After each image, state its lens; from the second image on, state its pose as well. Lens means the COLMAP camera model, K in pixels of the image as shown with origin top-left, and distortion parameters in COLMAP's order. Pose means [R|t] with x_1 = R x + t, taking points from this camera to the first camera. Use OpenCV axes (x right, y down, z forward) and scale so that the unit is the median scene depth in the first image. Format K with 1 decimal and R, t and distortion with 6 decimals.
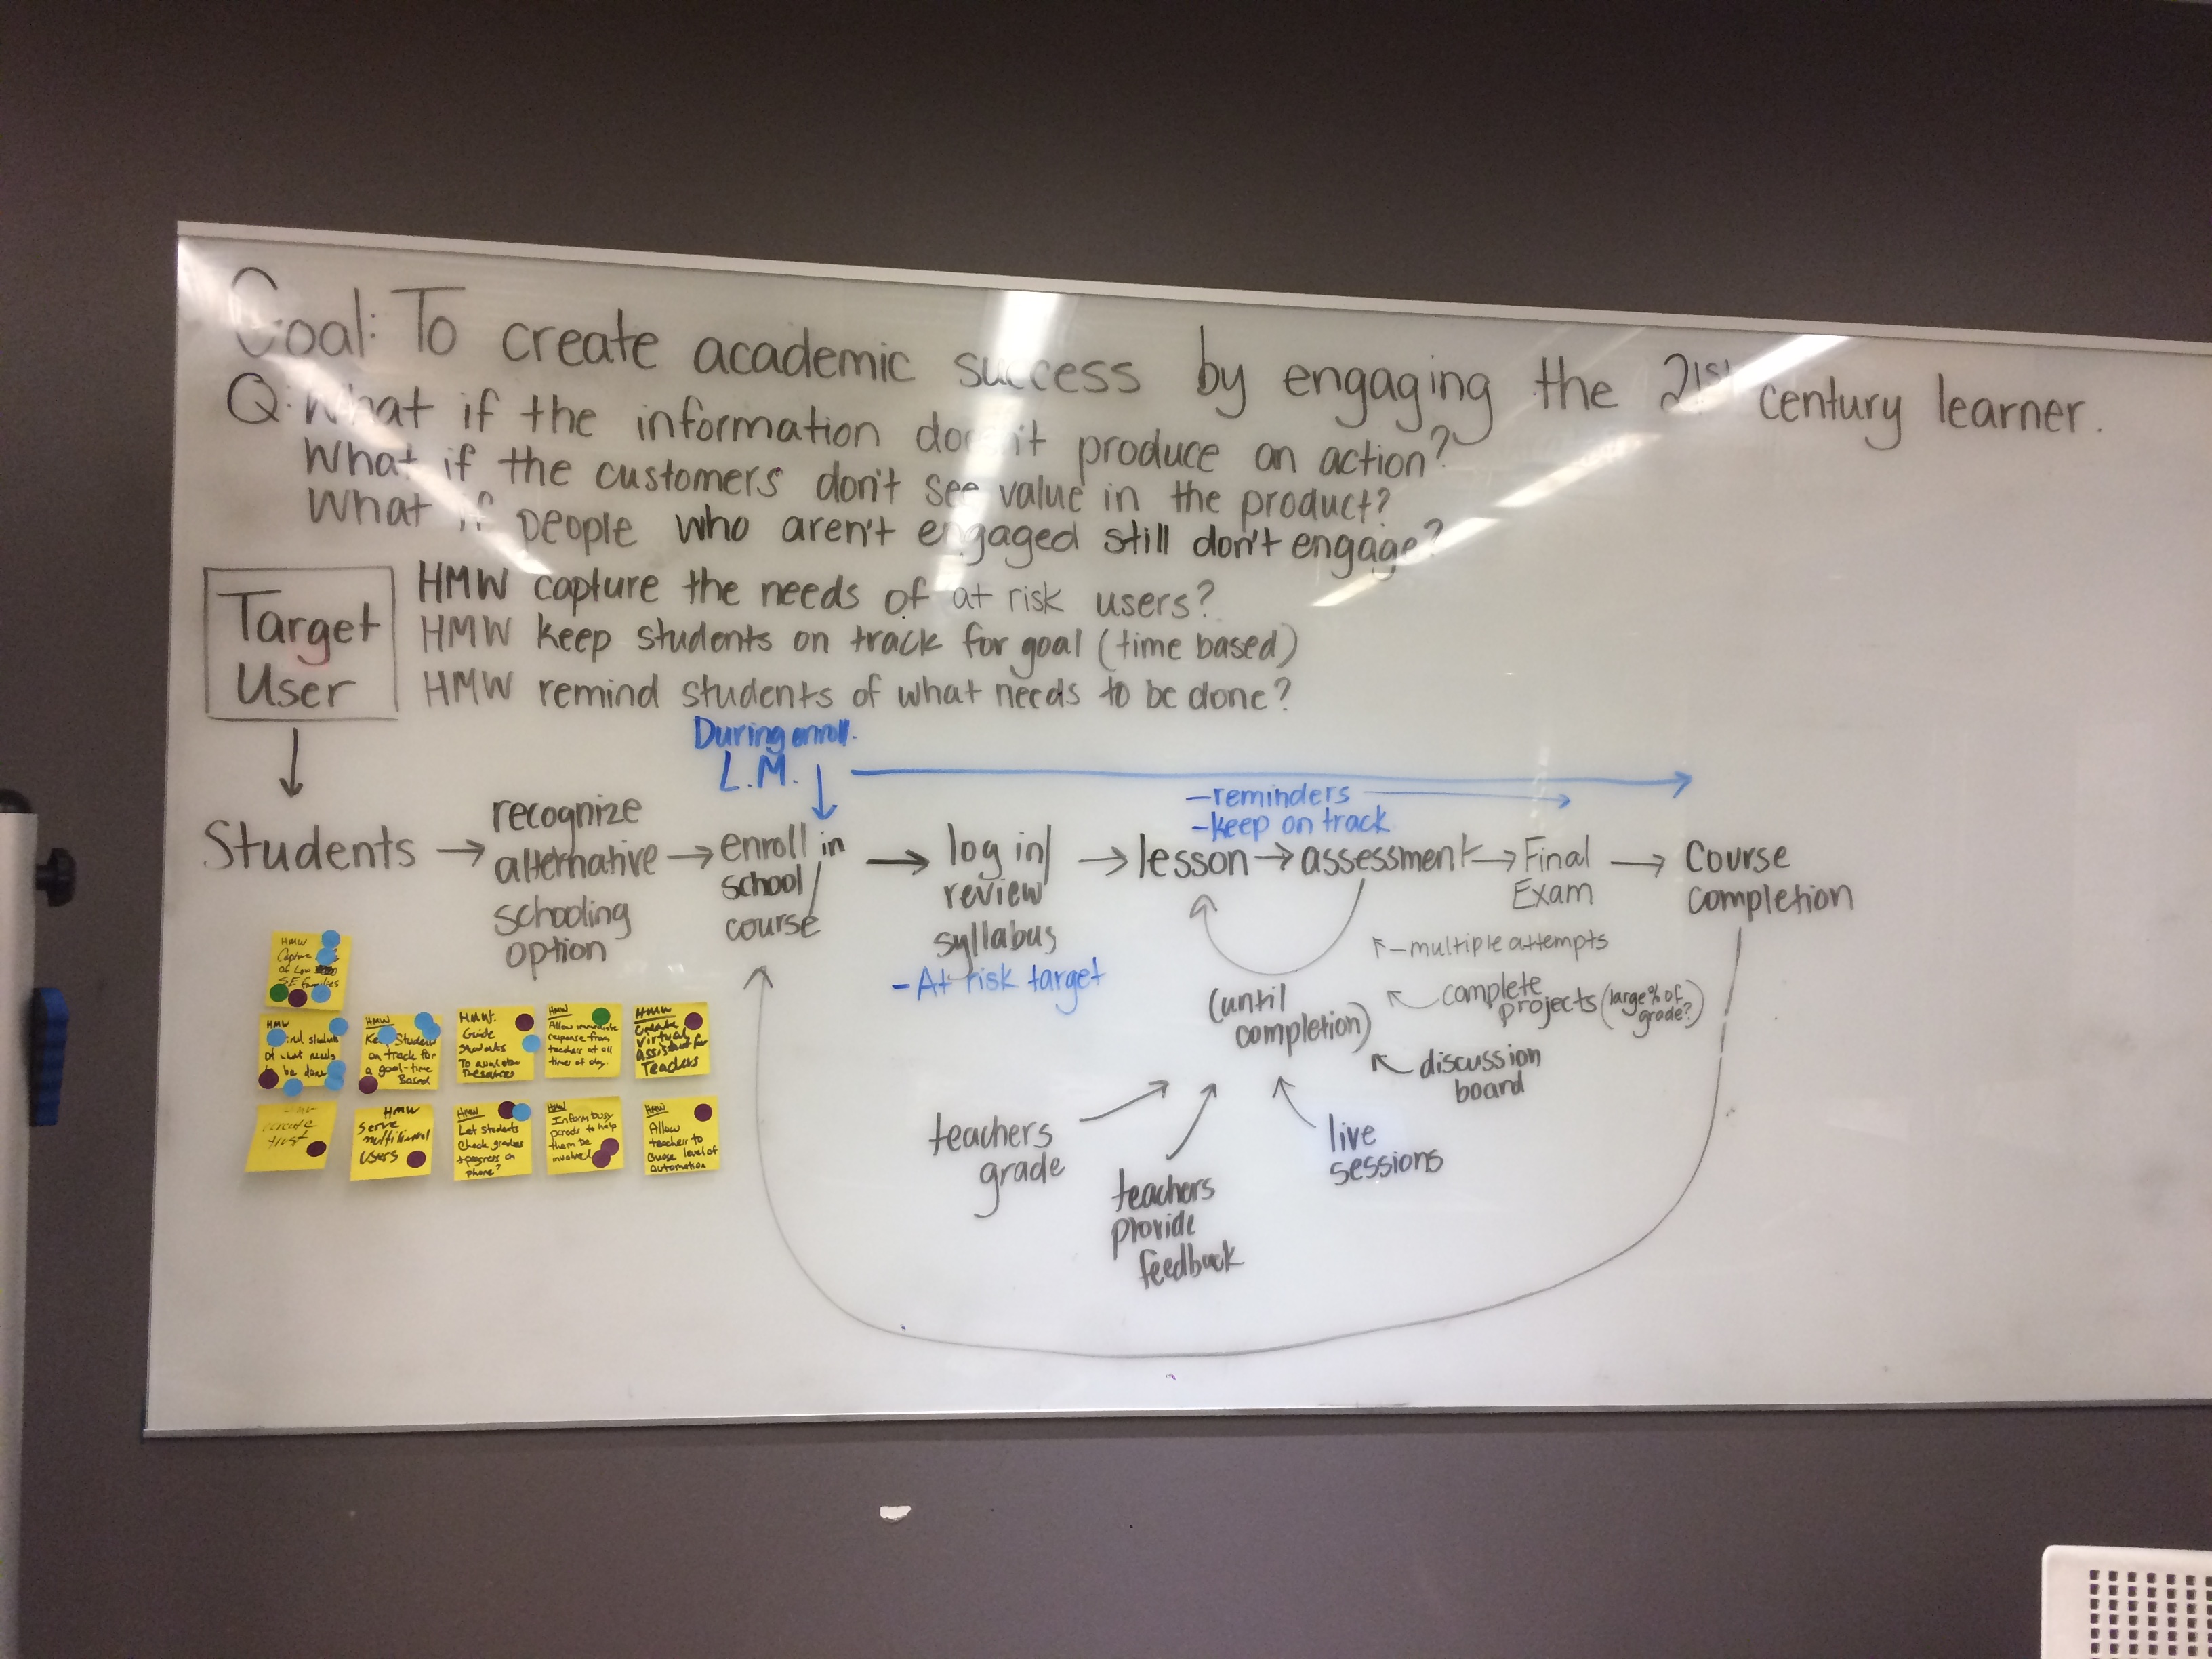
lens RADIAL K [[1871.6, 0, 1113.5], [0, 1871.6, 832.5], [0, 0, 1]] dist [0.036597, -0.026514]
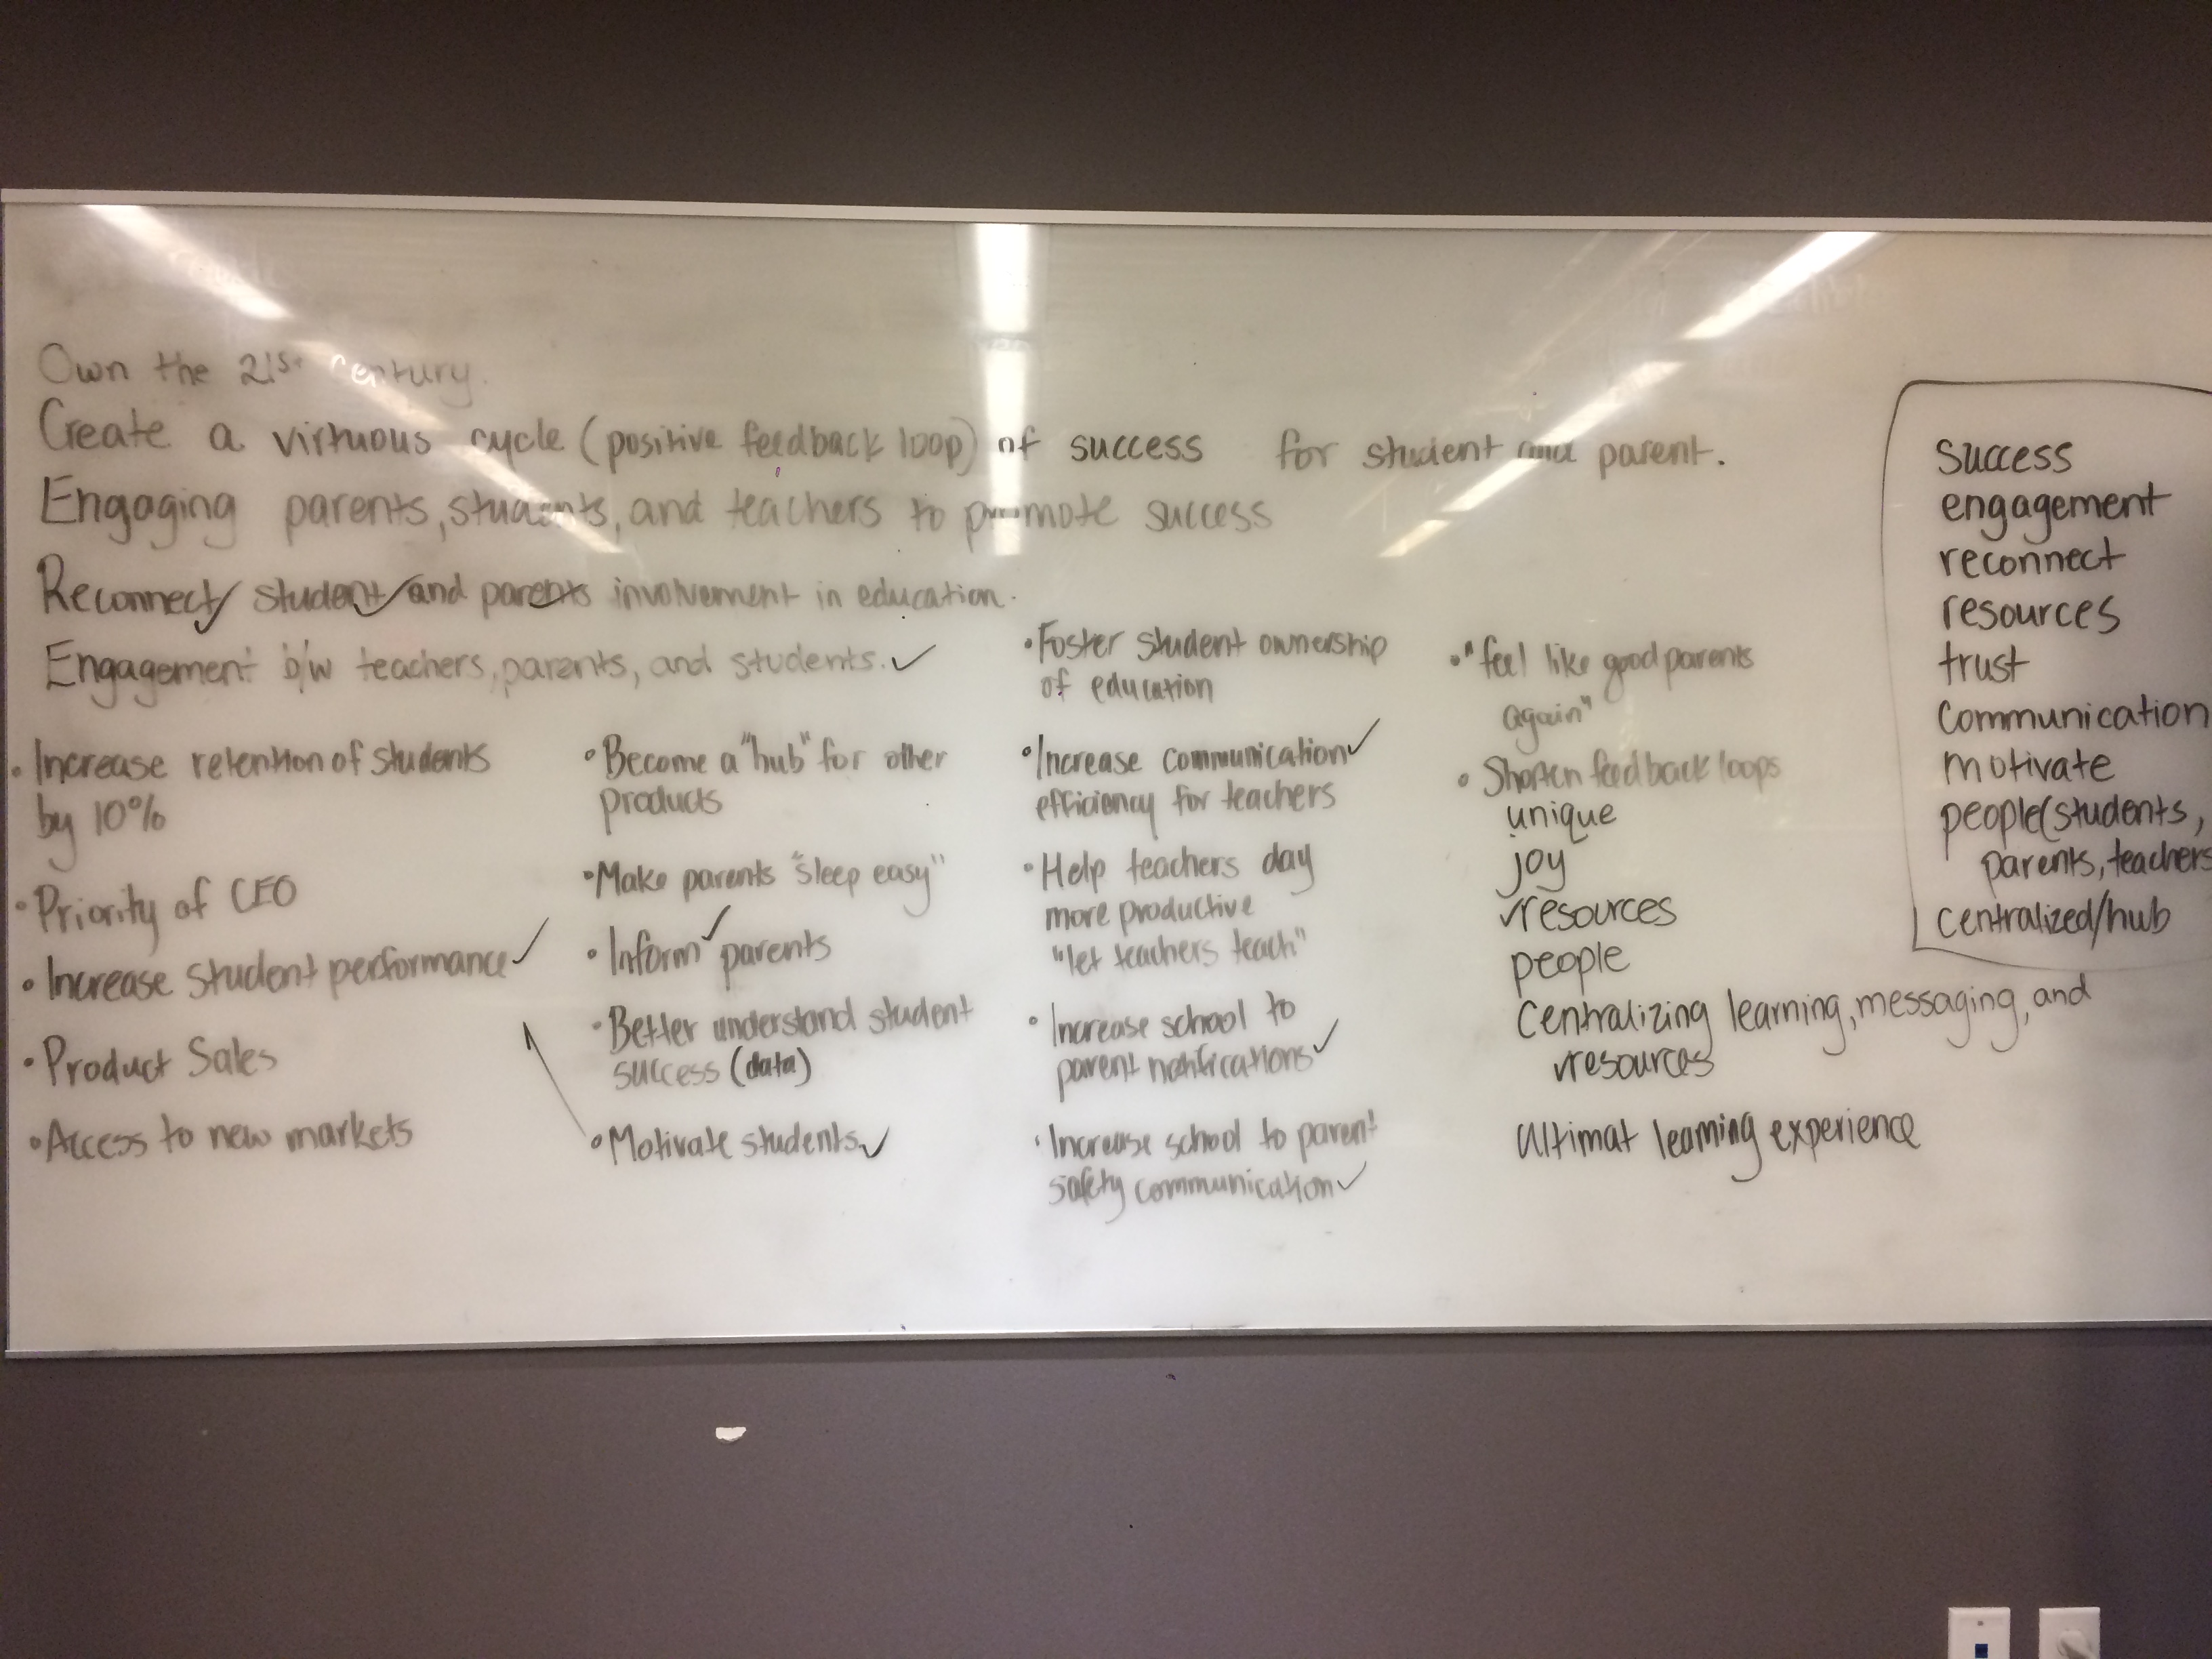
lens RADIAL K [[1871.6, 0, 1114.2], [0, 1871.6, 813.8], [0, 0, 1]] dist [0.036597, -0.026514]
pose [[0.997106, -0.020963, -0.073079, 0.166914], [0.022673, 0.999486, 0.022646, 0.007728], [0.072567, -0.024238, 0.997069, 0.007495]]
